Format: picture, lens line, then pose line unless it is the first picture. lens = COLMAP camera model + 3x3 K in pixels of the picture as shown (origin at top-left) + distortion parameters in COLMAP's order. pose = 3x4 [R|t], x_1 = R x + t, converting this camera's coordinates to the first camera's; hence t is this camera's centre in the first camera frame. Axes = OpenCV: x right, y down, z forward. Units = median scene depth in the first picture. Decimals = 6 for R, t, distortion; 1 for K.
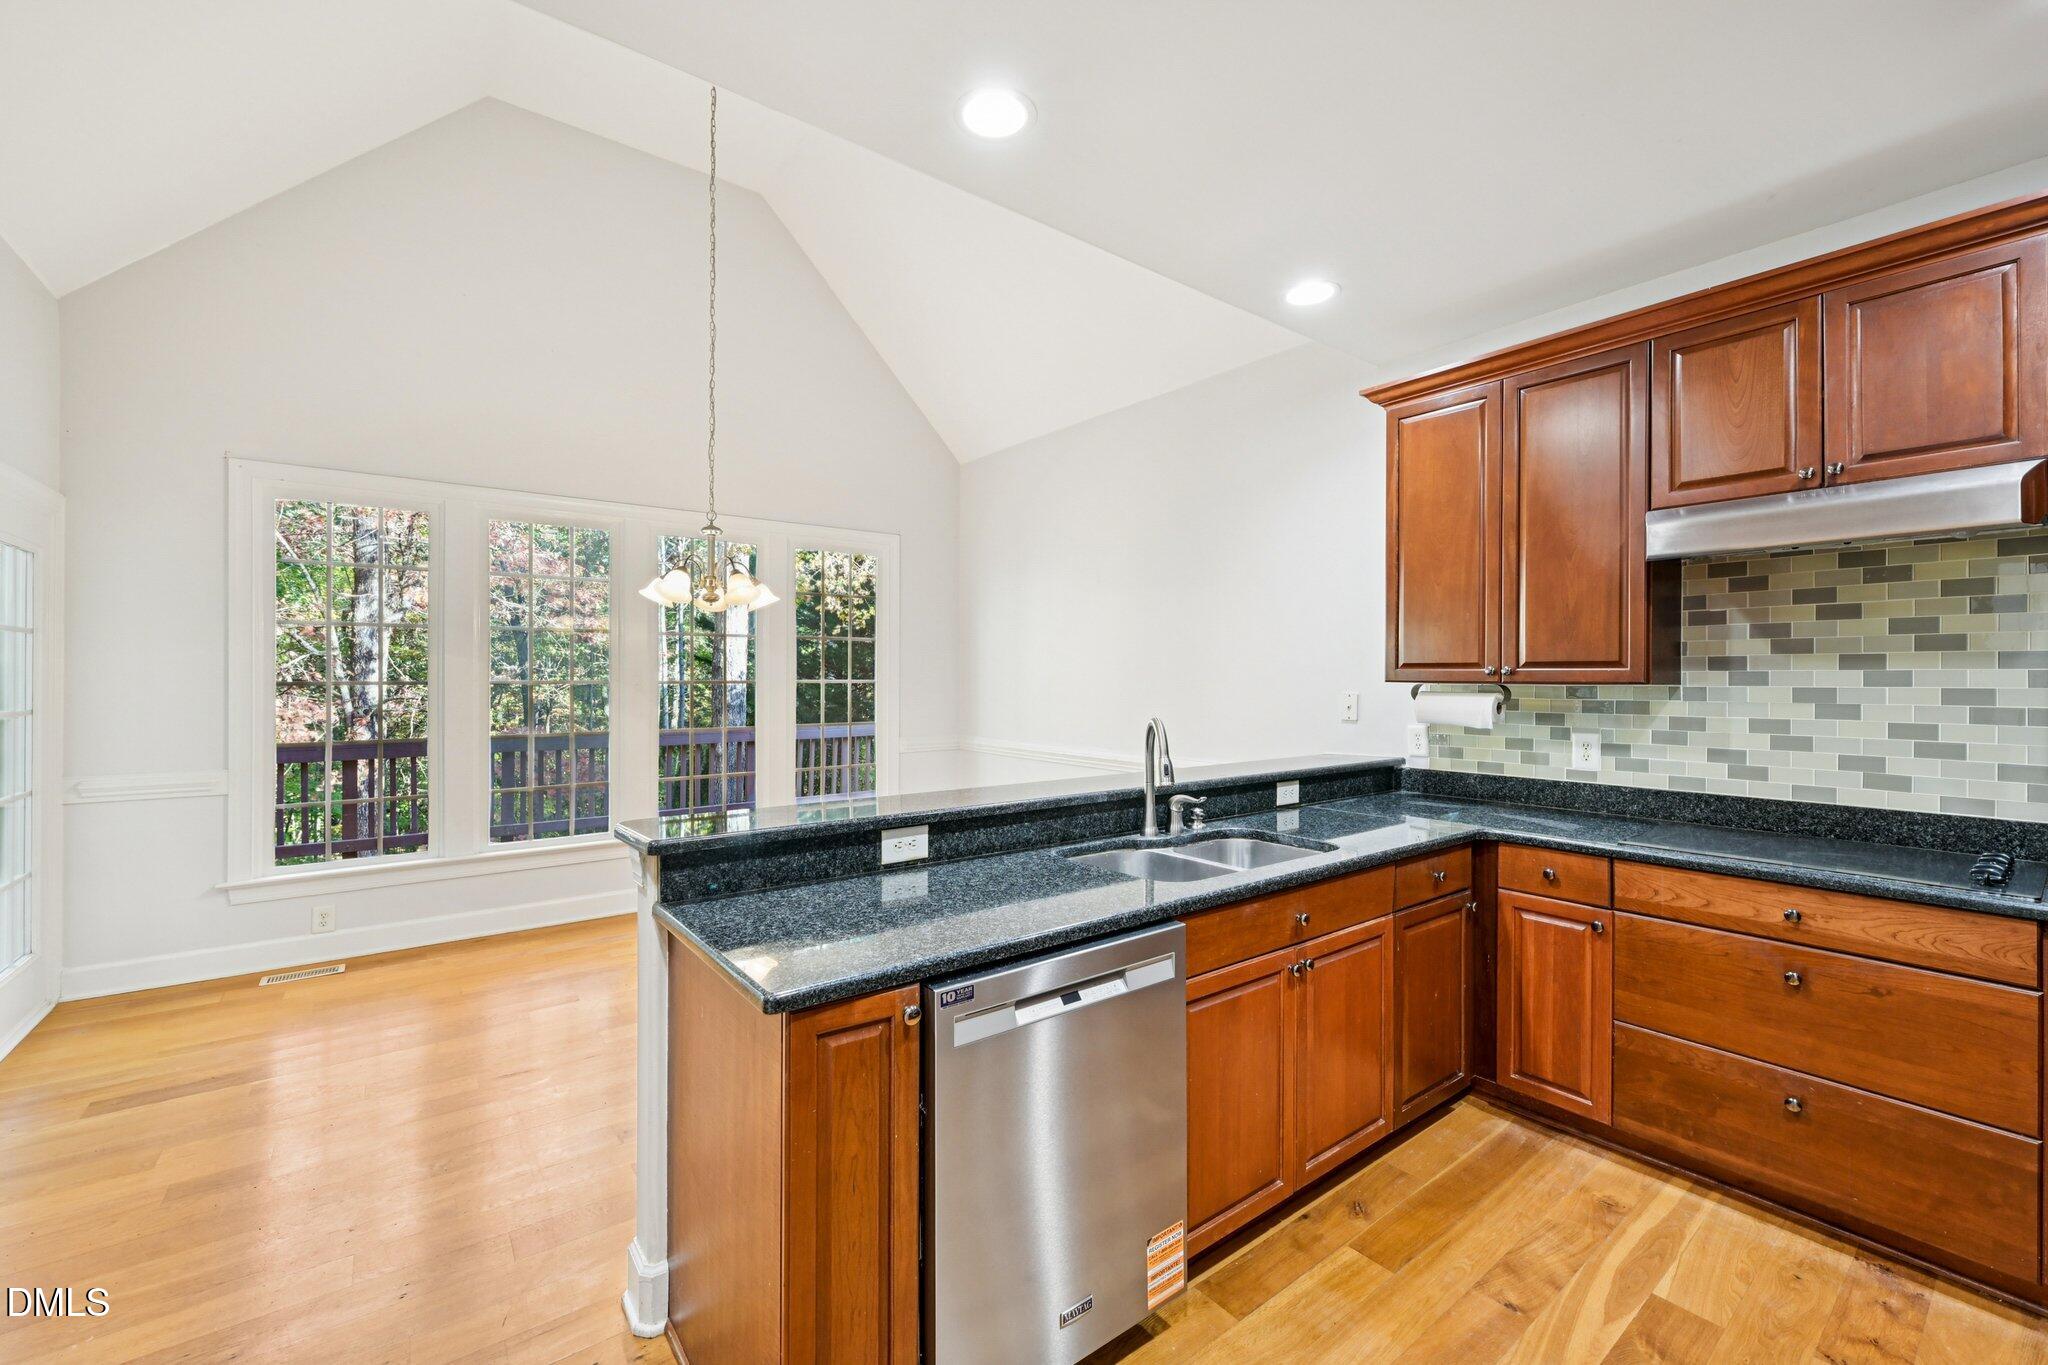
lens RADIAL K [[810.2, 0, 1004.7], [0, 810.2, 670.1], [0, 0, 1]] dist [-0.003443, 0.001058]
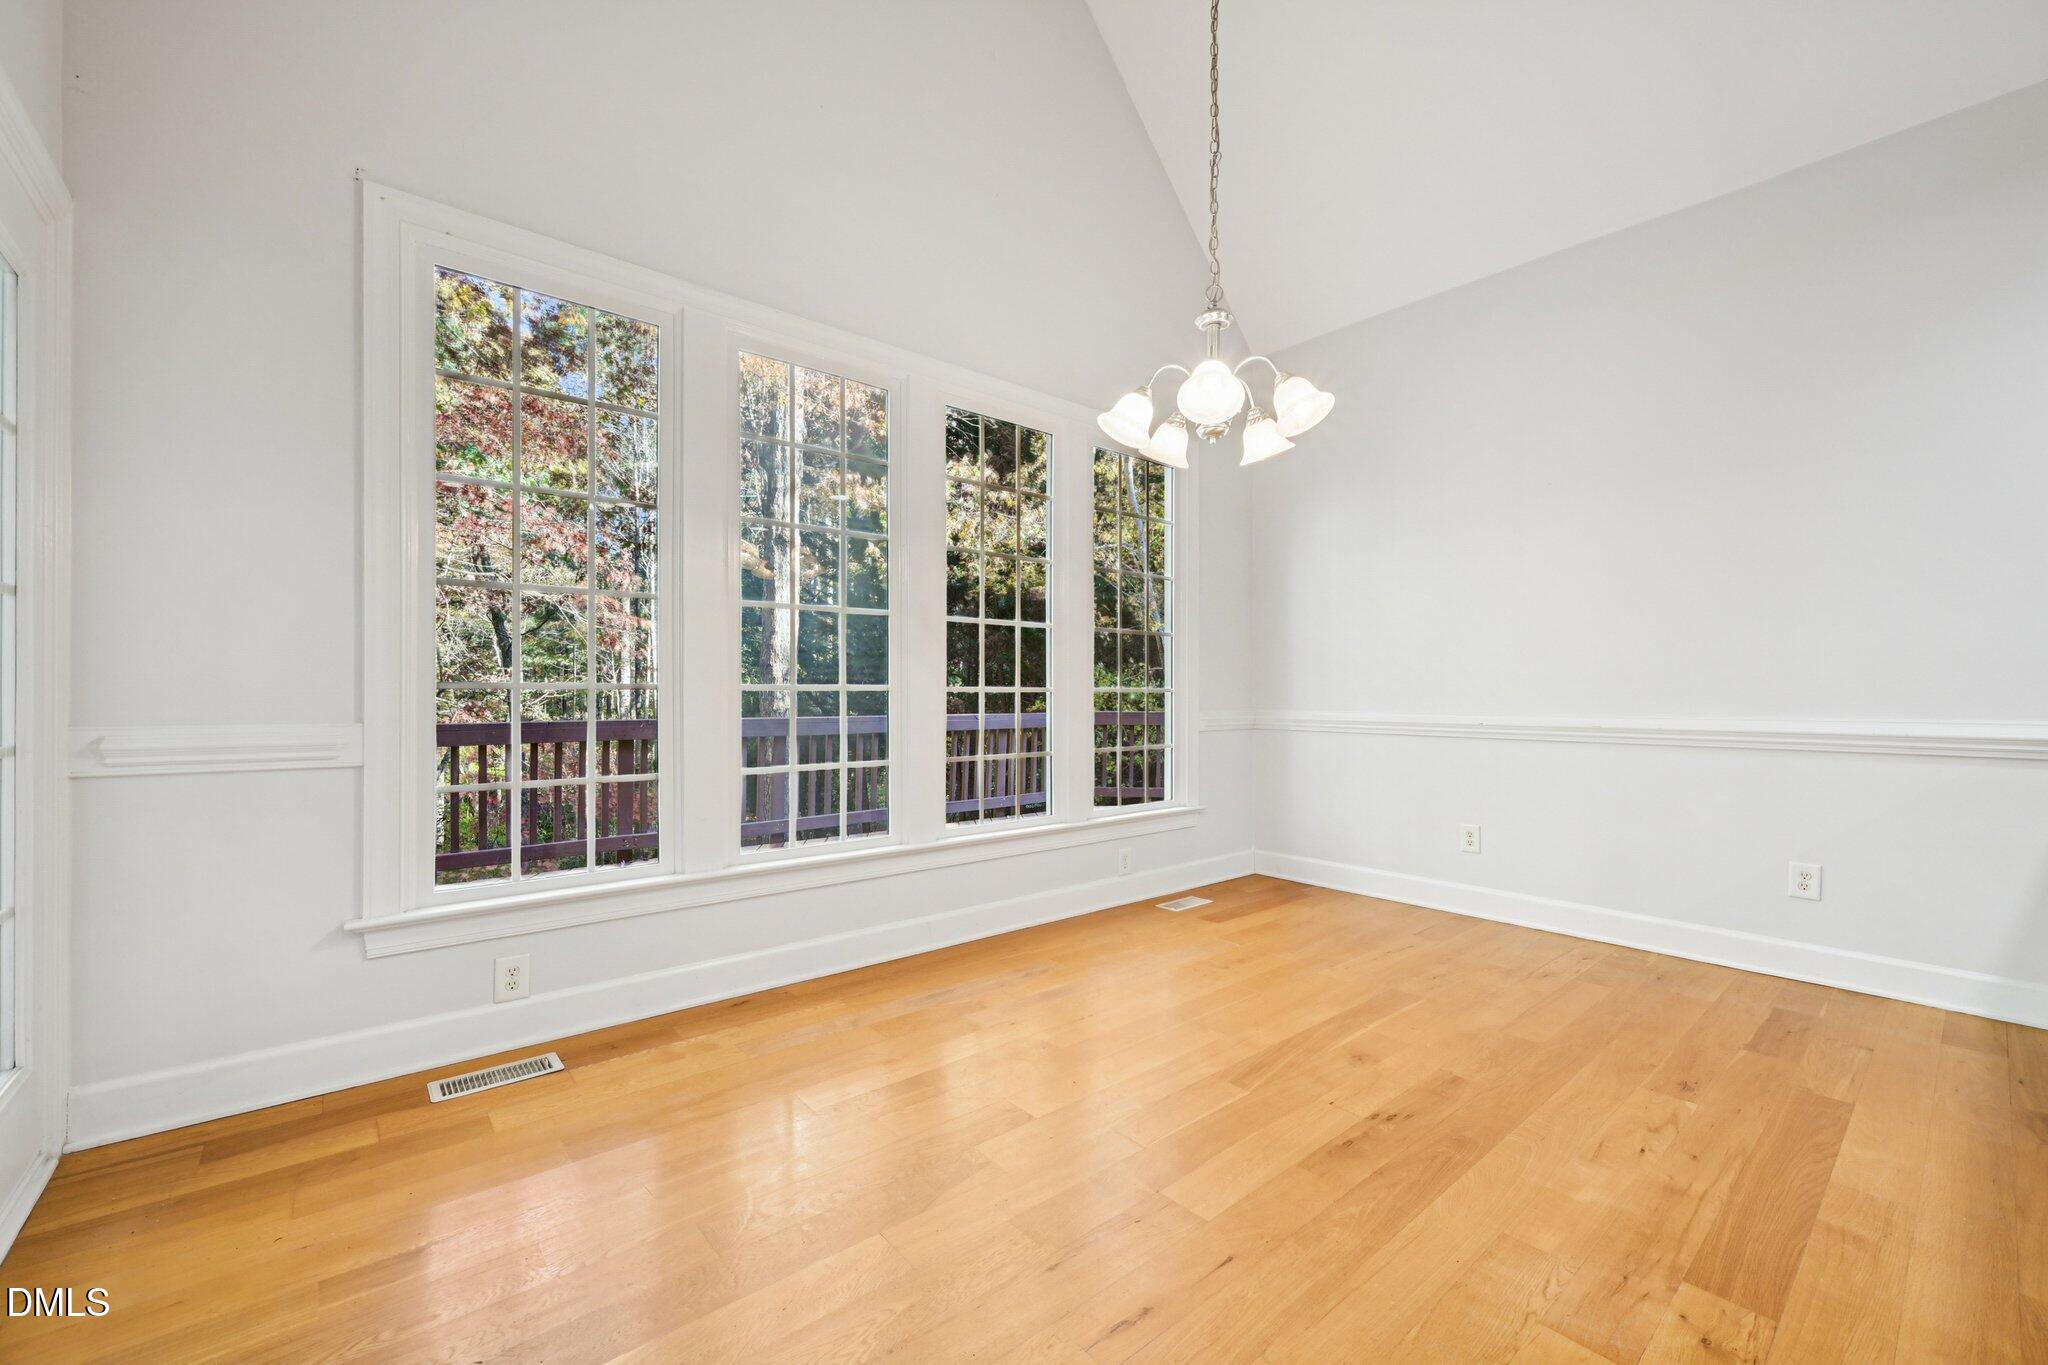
lens RADIAL K [[810.2, 0, 1020.5], [0, 810.2, 689.8], [0, 0, 1]] dist [-0.003443, 0.001058]
pose [[0.998629, -0.000488, 0.052350, -0.525394], [0.000318, 0.999995, 0.003248, 0.098052], [-0.052351, -0.003227, 0.998624, 0.403307]]
